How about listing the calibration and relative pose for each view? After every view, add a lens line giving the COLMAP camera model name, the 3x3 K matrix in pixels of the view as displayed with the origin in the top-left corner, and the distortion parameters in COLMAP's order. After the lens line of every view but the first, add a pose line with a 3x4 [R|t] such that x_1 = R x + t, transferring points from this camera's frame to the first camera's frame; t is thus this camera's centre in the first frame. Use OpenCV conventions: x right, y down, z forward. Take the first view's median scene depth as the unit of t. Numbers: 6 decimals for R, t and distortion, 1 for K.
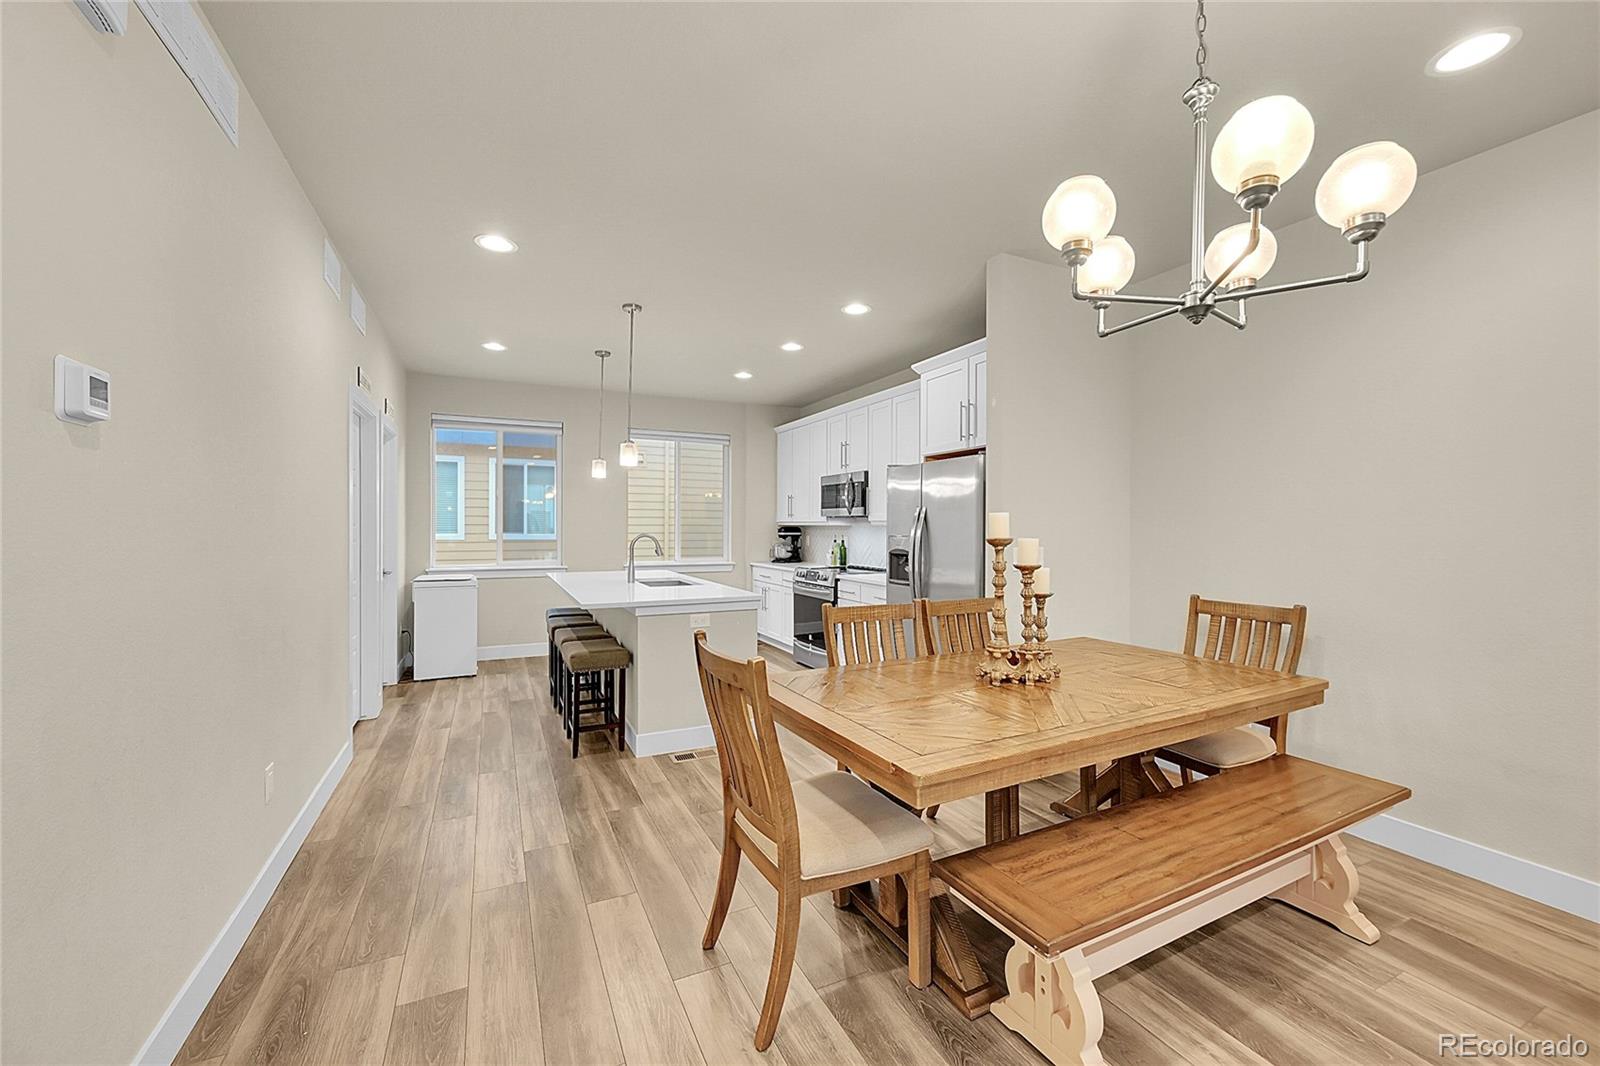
lens RADIAL K [[634.2, 0, 797.4], [0, 634.2, 526.7], [0, 0, 1]] dist [-0.001038, -0.000238]
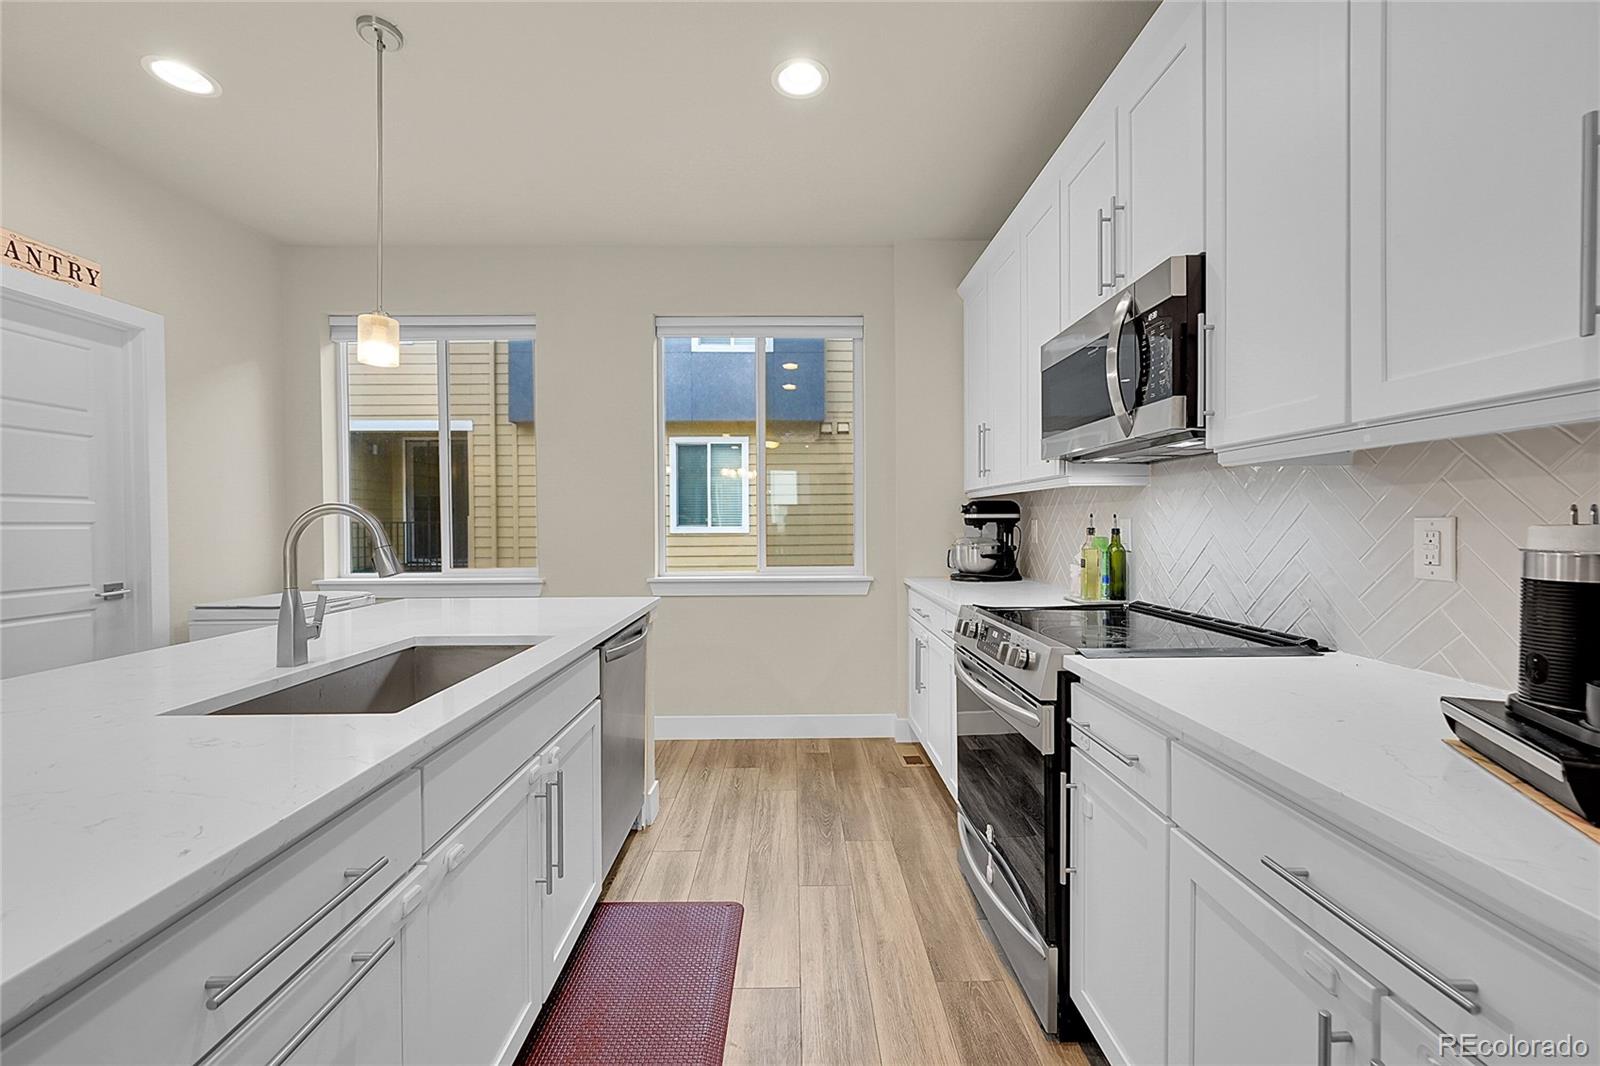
lens RADIAL K [[634.2, 0, 794.5], [0, 634.2, 528.7], [0, 0, 1]] dist [-0.001038, -0.000238]
pose [[0.902956, -0.004262, -0.429712, 0.067564], [0.008749, 0.999926, 0.008467, 0.018314], [0.429644, -0.011405, 0.902926, 0.660079]]
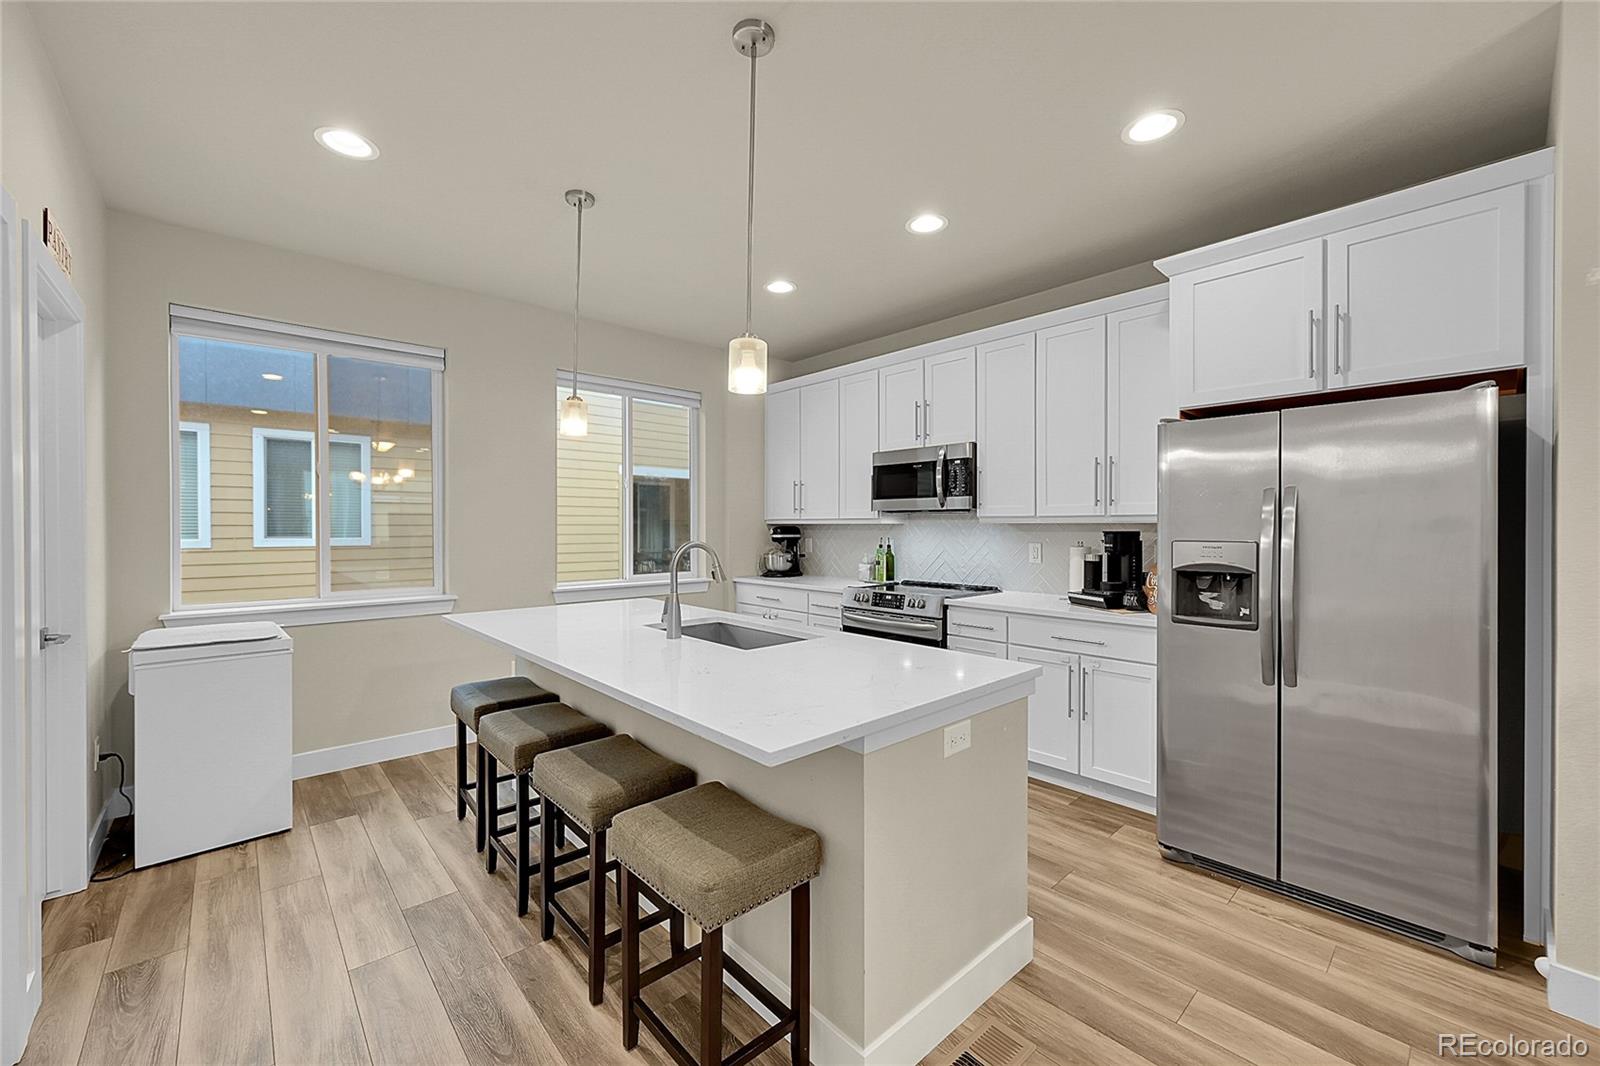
lens RADIAL K [[634.2, 0, 799.2], [0, 634.2, 528.9], [0, 0, 1]] dist [-0.001038, -0.000238]
pose [[0.959875, -0.005537, 0.280372, -0.243946], [0.004332, 0.999979, 0.004919, -0.000323], [-0.280393, -0.003507, 0.959879, 0.384671]]
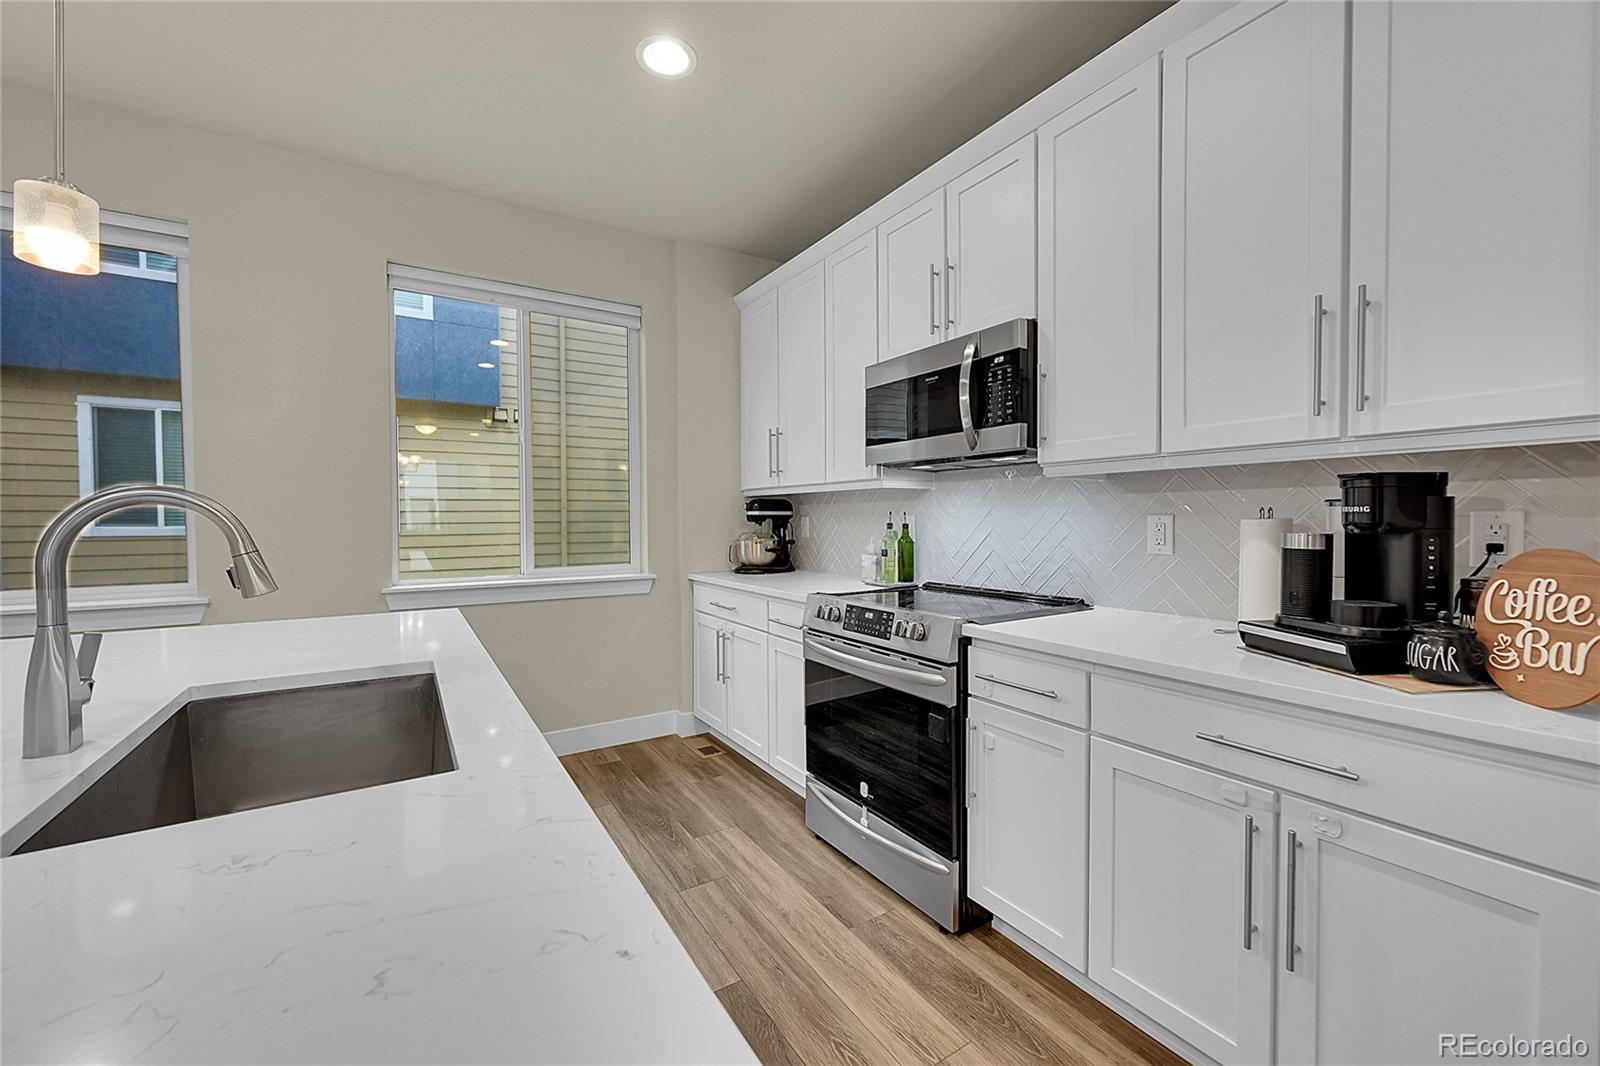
lens RADIAL K [[634.2, 0, 799.3], [0, 634.2, 528.2], [0, 0, 1]] dist [-0.001038, -0.000238]
pose [[0.993715, -0.010356, 0.111460, -0.054061], [0.008623, 0.999834, 0.016020, 0.018360], [-0.111607, -0.014958, 0.993640, 0.632485]]
